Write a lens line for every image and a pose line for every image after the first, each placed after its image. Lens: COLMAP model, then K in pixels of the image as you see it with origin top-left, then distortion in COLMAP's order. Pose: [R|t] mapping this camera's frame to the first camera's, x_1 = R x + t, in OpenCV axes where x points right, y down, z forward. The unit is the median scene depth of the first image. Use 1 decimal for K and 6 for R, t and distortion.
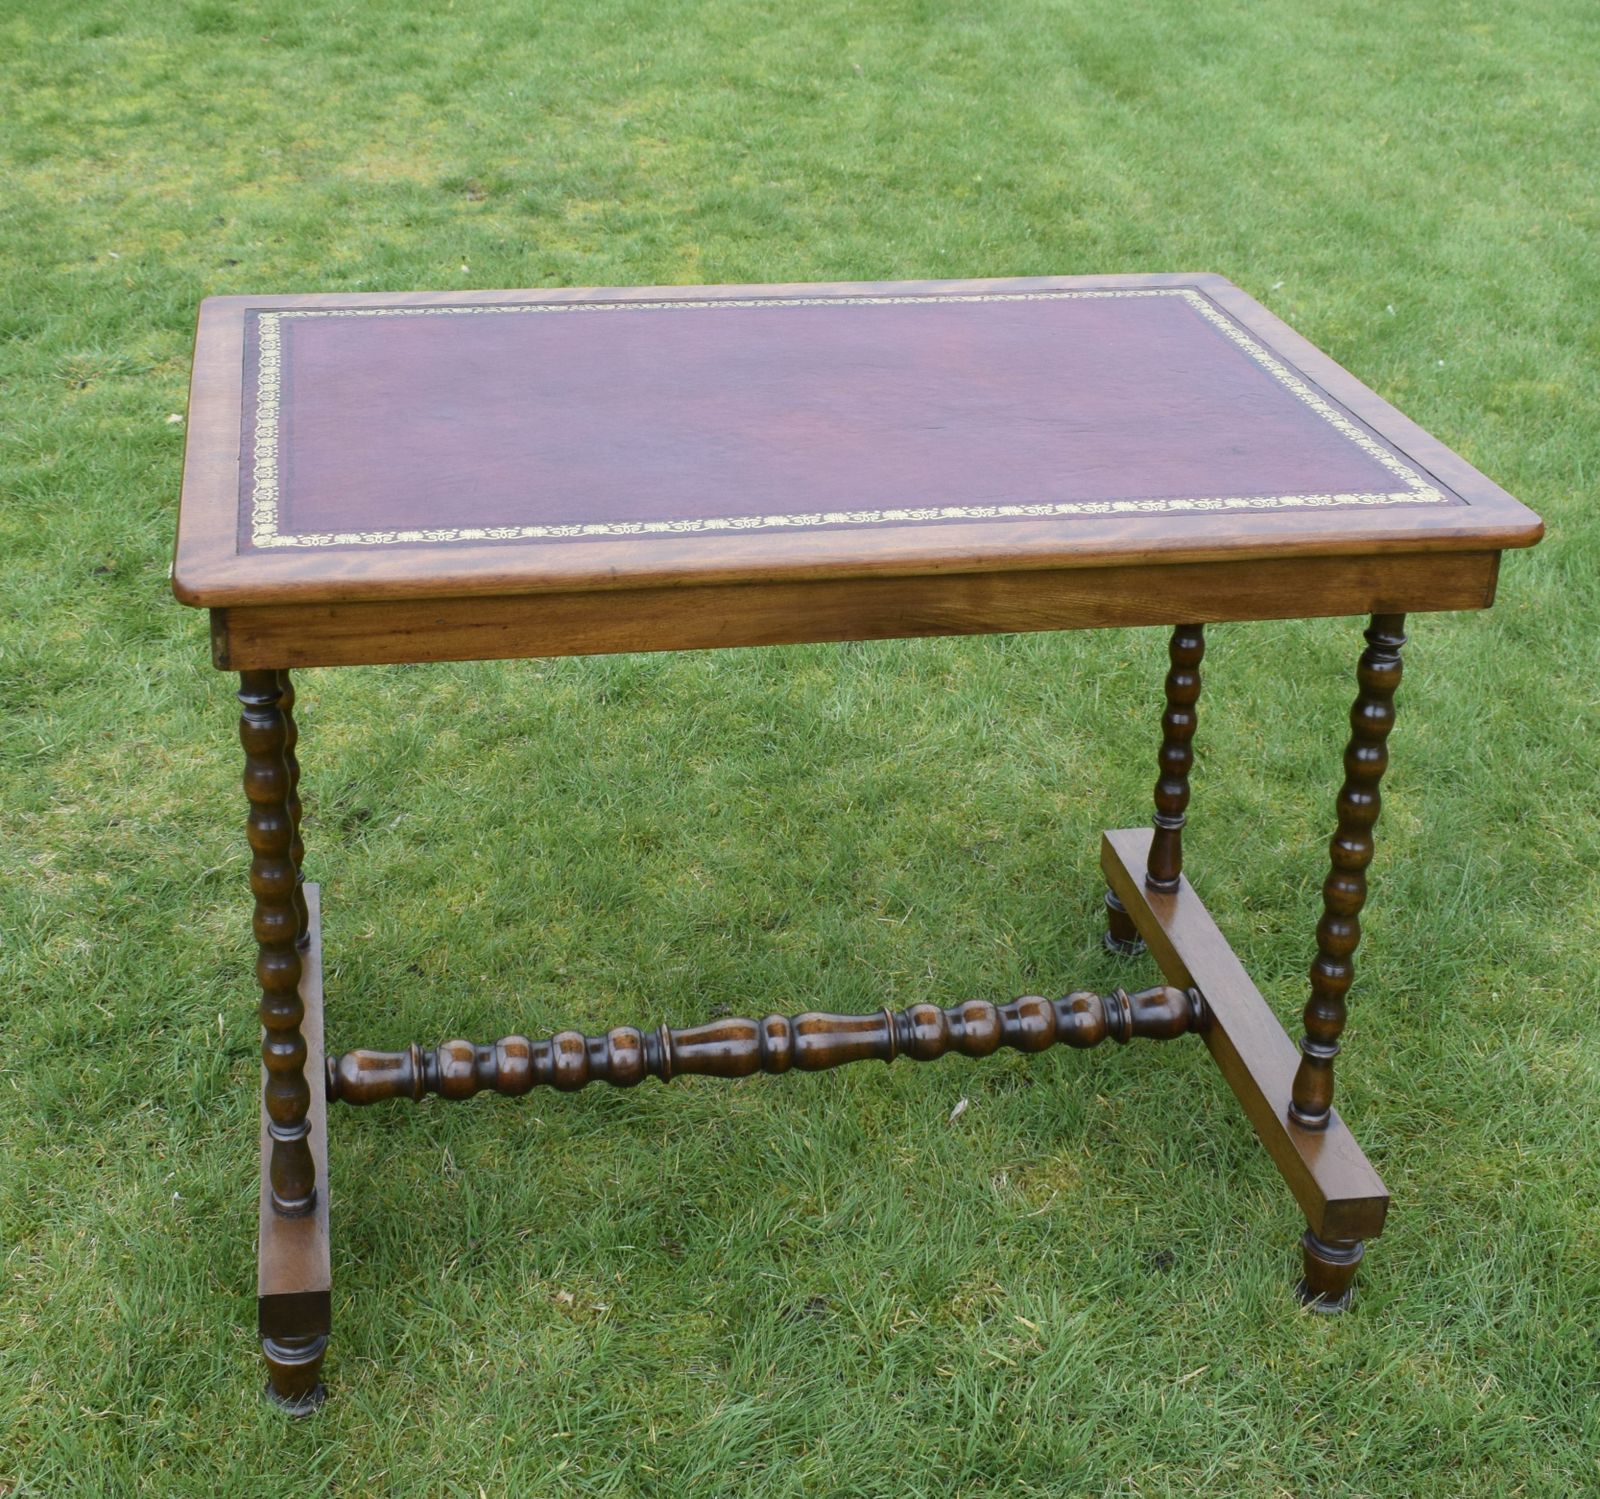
lens RADIAL K [[2265.4, 0, 724.7], [0, 2265.4, 587.1], [0, 0, 1]] dist [0.073432, -0.475779]
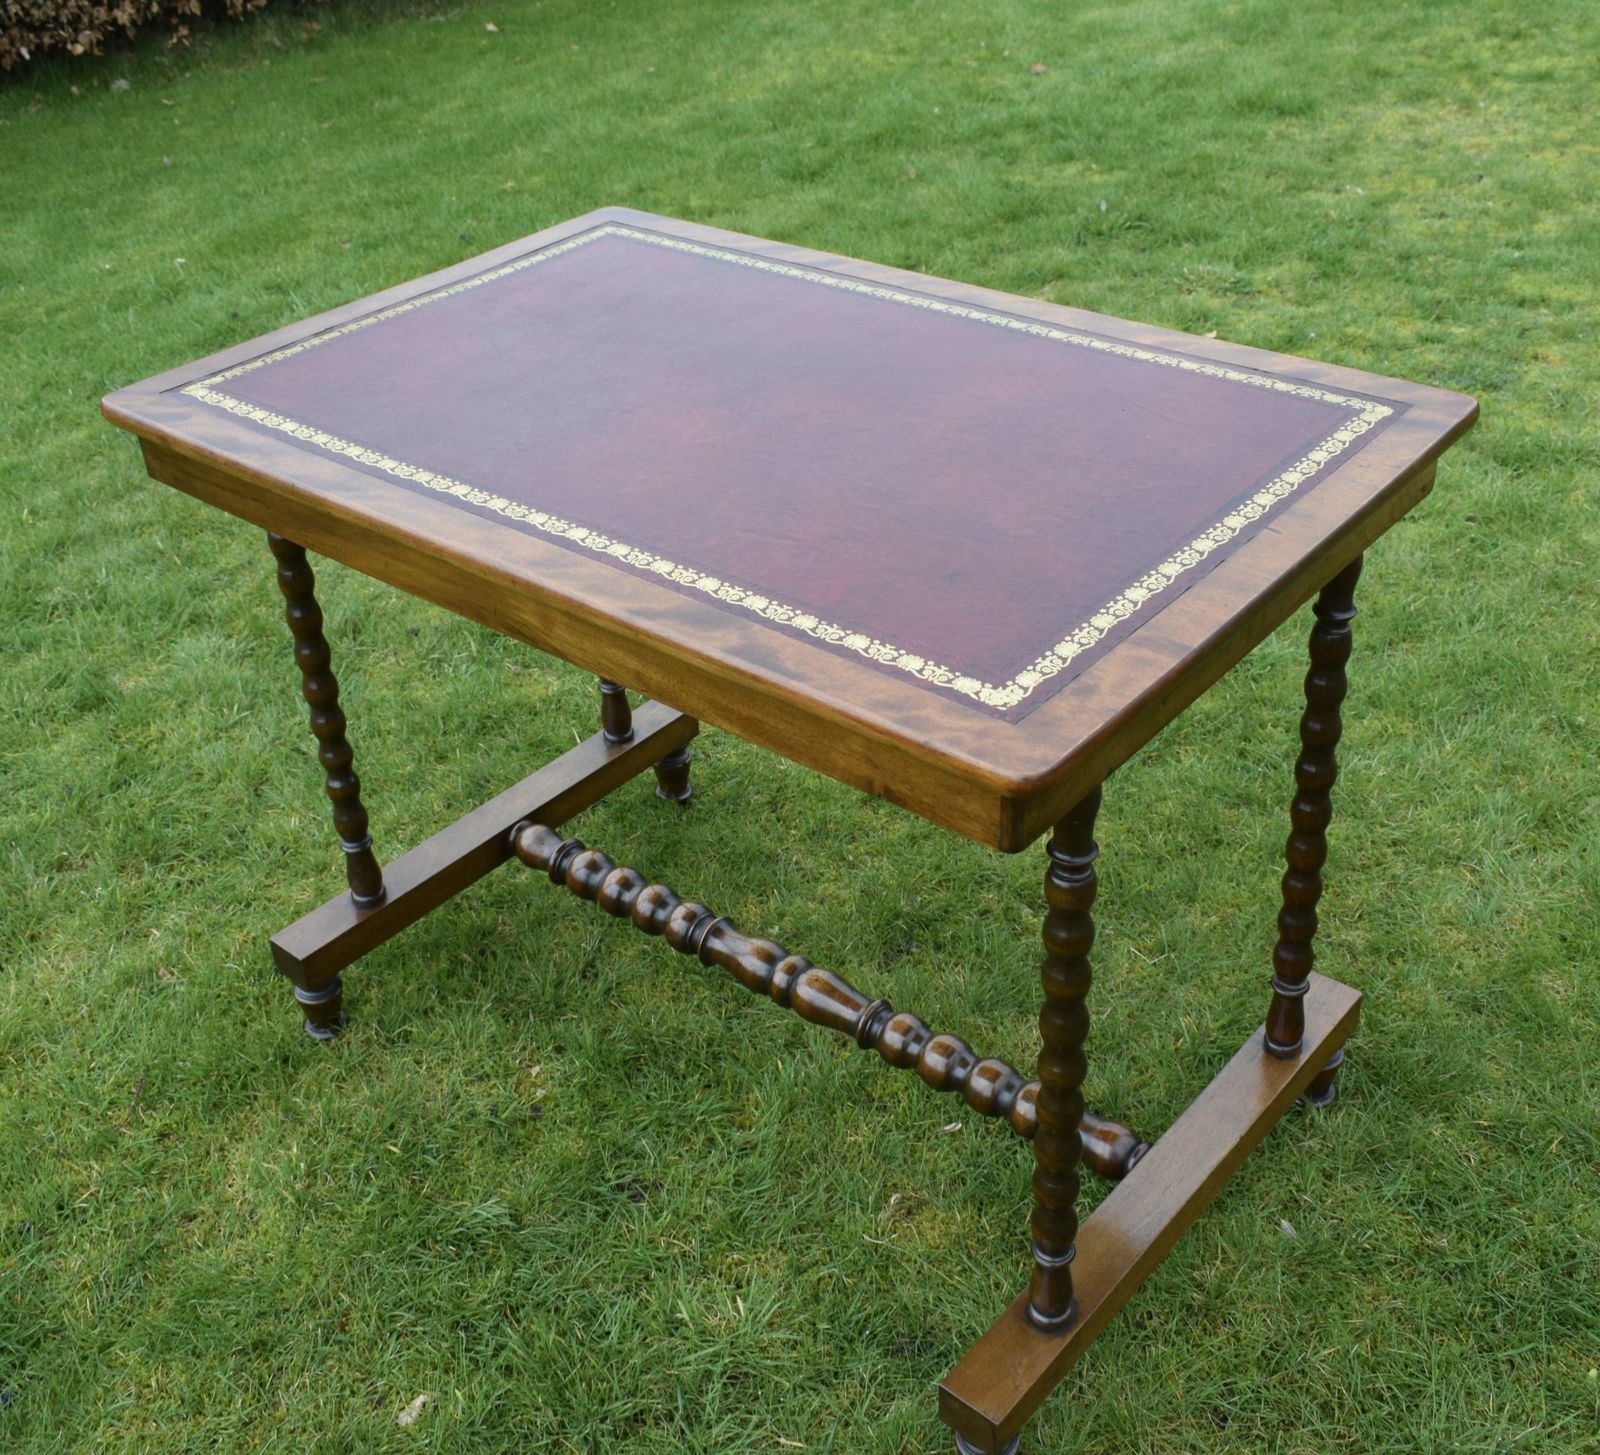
lens RADIAL K [[1764.8, 0, 800.0], [0, 1764.8, 727.5], [0, 0, 1]] dist [-0.028437, 0.016665]
pose [[0.637296, 0.372161, -0.674796, 0.614375], [-0.252506, 0.928160, 0.273422, -0.162866], [0.728076, -0.003861, 0.685486, 0.460874]]
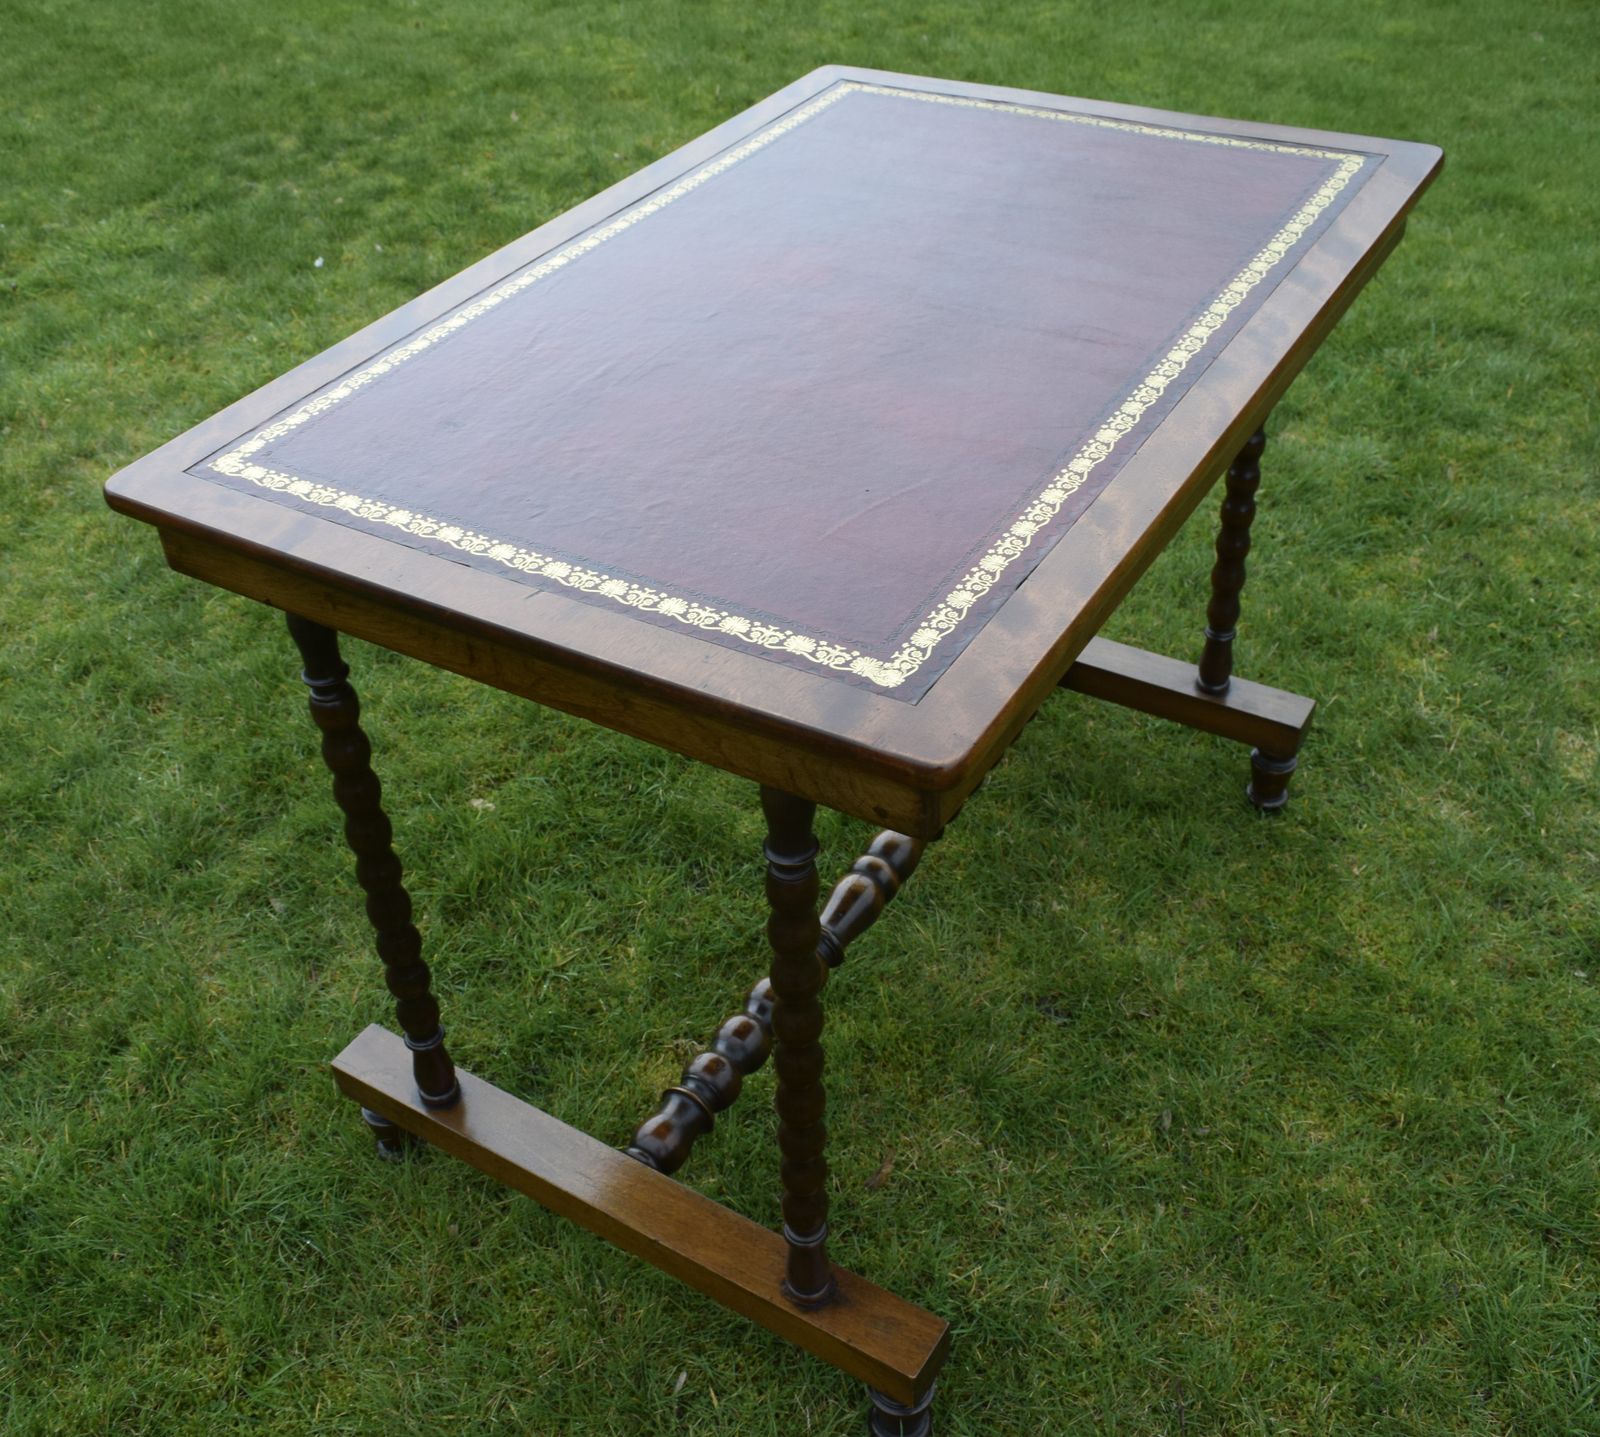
lens RADIAL K [[1656.7, 0, 756.6], [0, 1656.7, 719.5], [0, 0, 1]] dist [-0.019639, -0.002359]
pose [[-0.674678, 0.462365, -0.575350, 0.531037], [-0.269321, 0.571539, 0.775119, -0.492234], [0.687223, 0.677910, -0.261080, 1.234952]]
